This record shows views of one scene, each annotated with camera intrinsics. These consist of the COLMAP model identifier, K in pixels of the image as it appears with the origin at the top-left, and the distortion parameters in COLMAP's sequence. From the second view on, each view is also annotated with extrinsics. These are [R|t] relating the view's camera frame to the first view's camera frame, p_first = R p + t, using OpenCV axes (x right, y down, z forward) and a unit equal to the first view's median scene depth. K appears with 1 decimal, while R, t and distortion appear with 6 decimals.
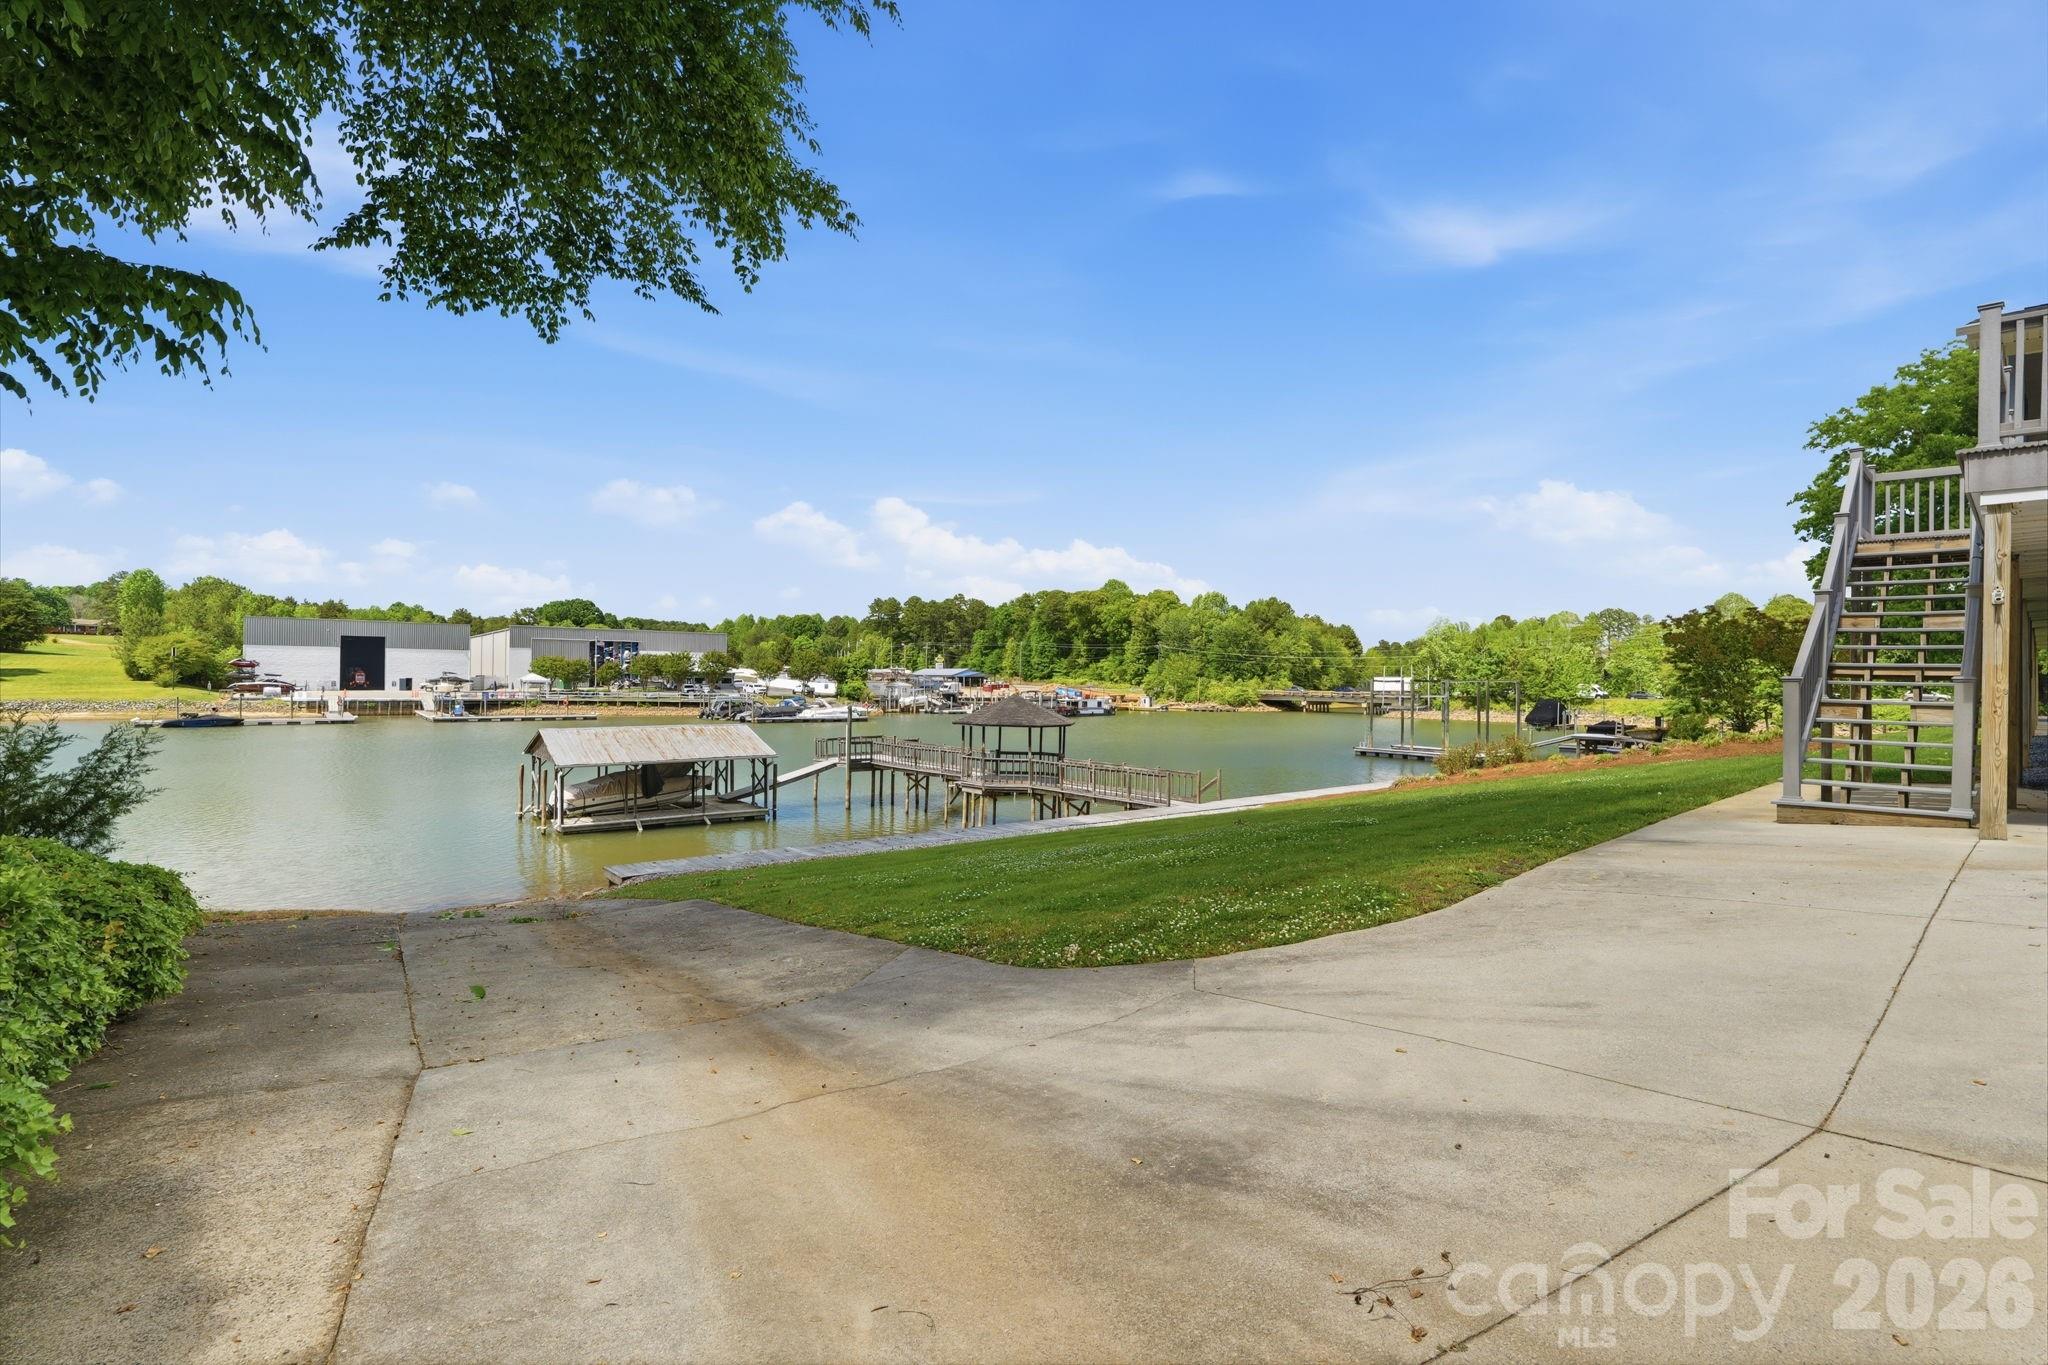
lens RADIAL K [[952.0, 0, 1023.9], [0, 952.0, 672.4], [0, 0, 1]] dist [-0.001546, -0.001522]
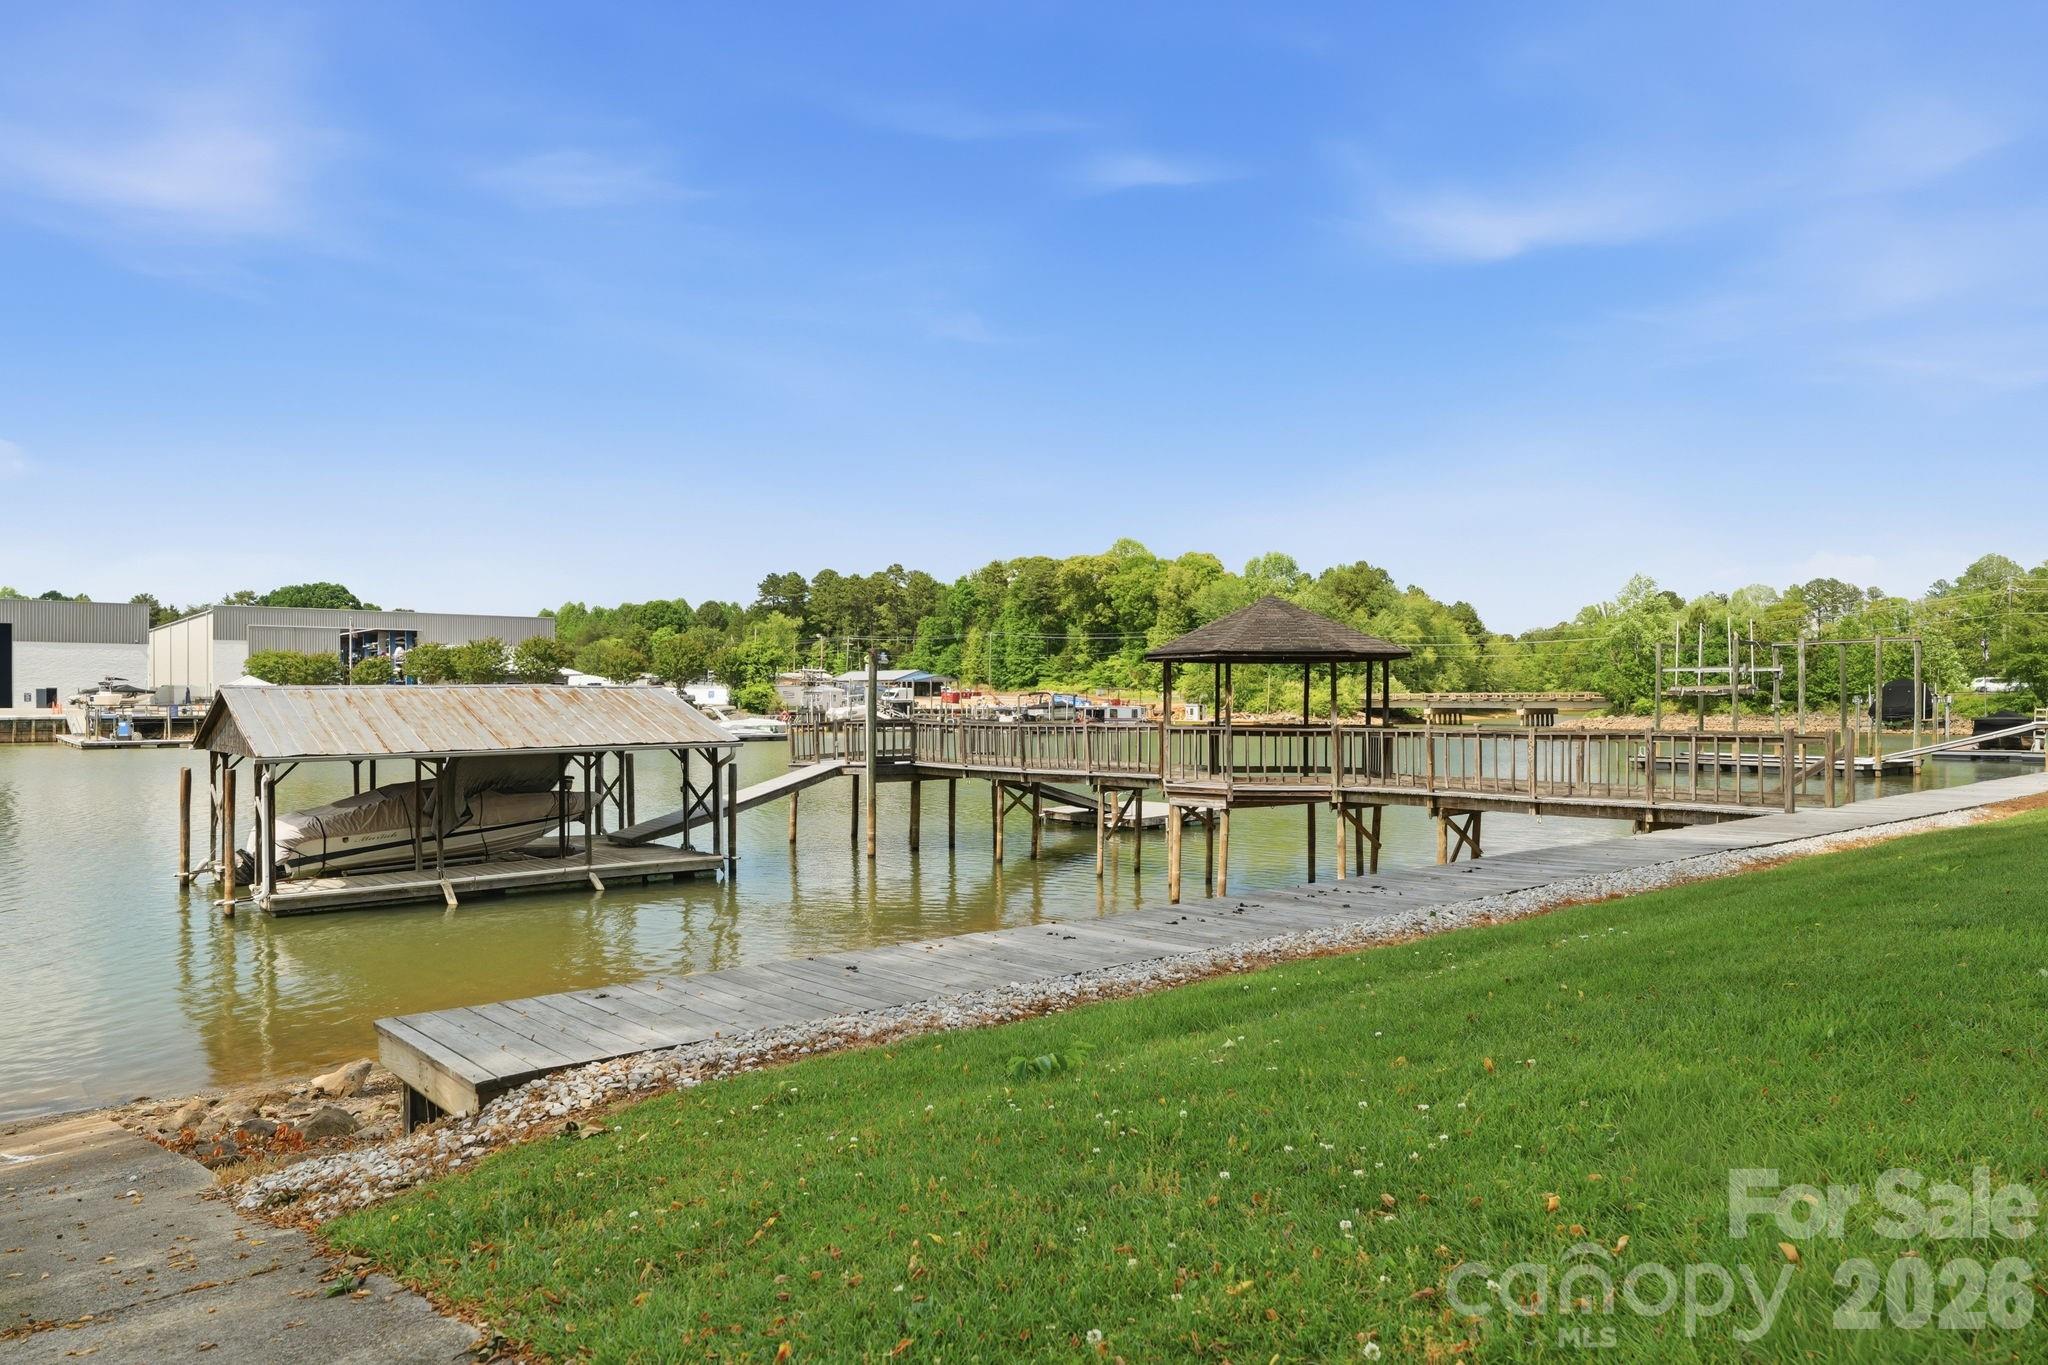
lens RADIAL K [[1366.1, 0, 1034.3], [0, 1366.1, 696.6], [0, 0, 1]] dist [0.002820, -0.007520]
pose [[0.999078, -0.013576, 0.040726, -0.025766], [0.013201, 0.999868, 0.009465, 0.010950], [-0.040849, -0.008918, 0.999126, 0.057895]]
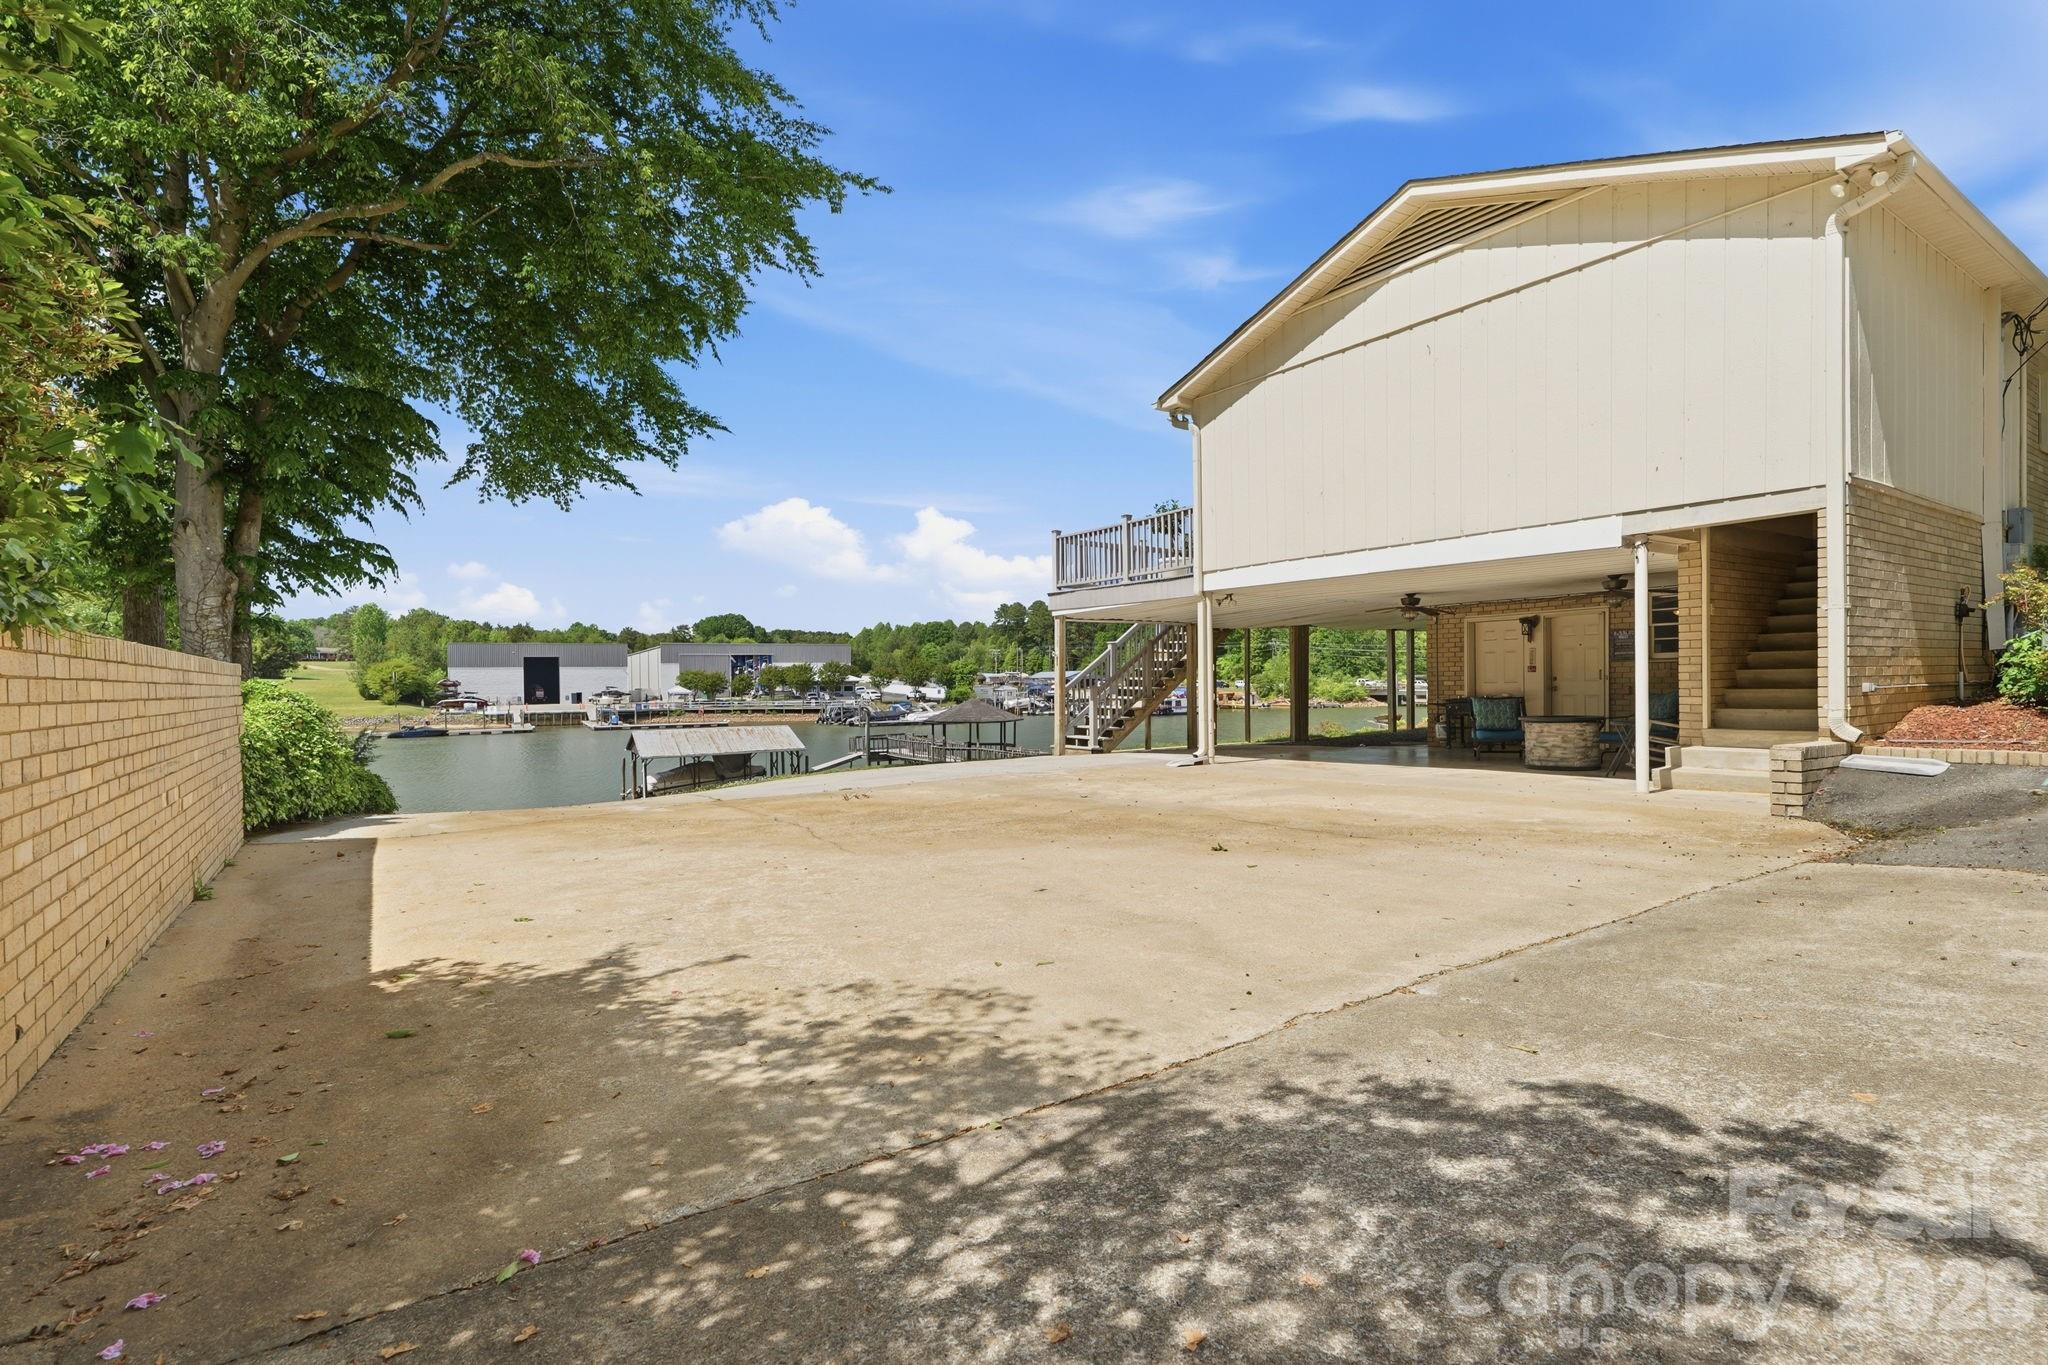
lens RADIAL K [[952.0, 0, 1009.4], [0, 952.0, 683.0], [0, 0, 1]] dist [-0.001546, -0.001522]
pose [[0.987269, -0.024665, -0.157135, 0.040583], [0.026234, 0.999624, 0.007917, -0.001007], [0.156880, -0.011938, 0.987545, -0.043464]]
